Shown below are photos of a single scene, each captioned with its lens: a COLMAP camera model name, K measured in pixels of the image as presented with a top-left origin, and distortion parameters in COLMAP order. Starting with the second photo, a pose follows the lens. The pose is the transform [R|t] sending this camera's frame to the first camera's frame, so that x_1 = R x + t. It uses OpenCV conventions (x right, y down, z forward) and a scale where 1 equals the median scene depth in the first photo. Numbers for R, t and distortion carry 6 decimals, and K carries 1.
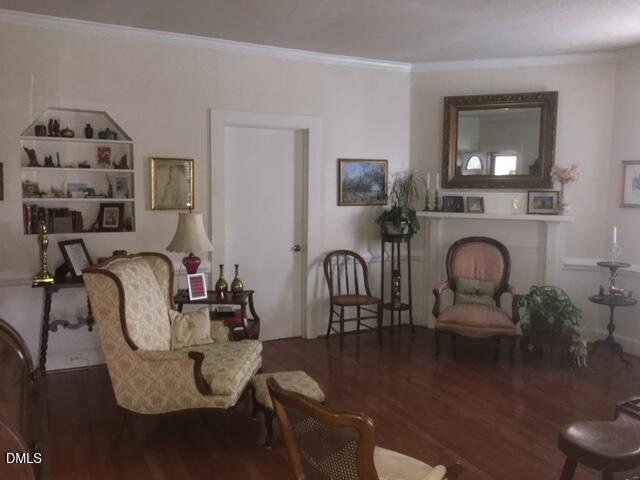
lens RADIAL K [[548.5, 0, 320.3], [0, 548.5, 241.1], [0, 0, 1]] dist [0.049654, -0.010712]
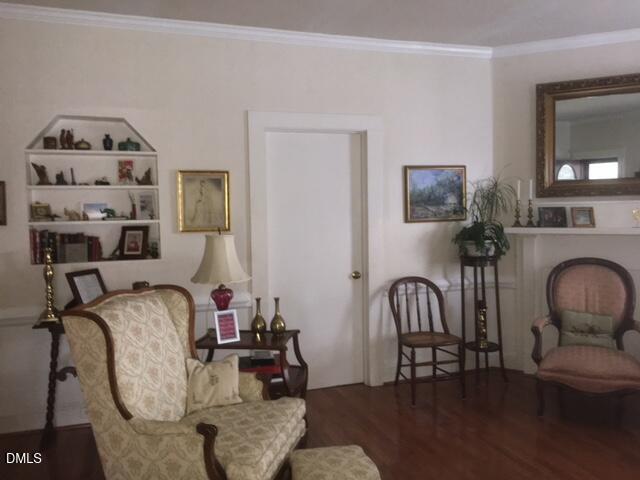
lens RADIAL K [[548.5, 0, 320.5], [0, 548.5, 237.1], [0, 0, 1]] dist [0.049654, -0.010712]
pose [[0.990996, -0.021726, -0.132119, 0.016187], [0.015347, 0.998675, -0.049109, -0.004855], [0.133011, 0.046639, 0.990017, 0.184441]]
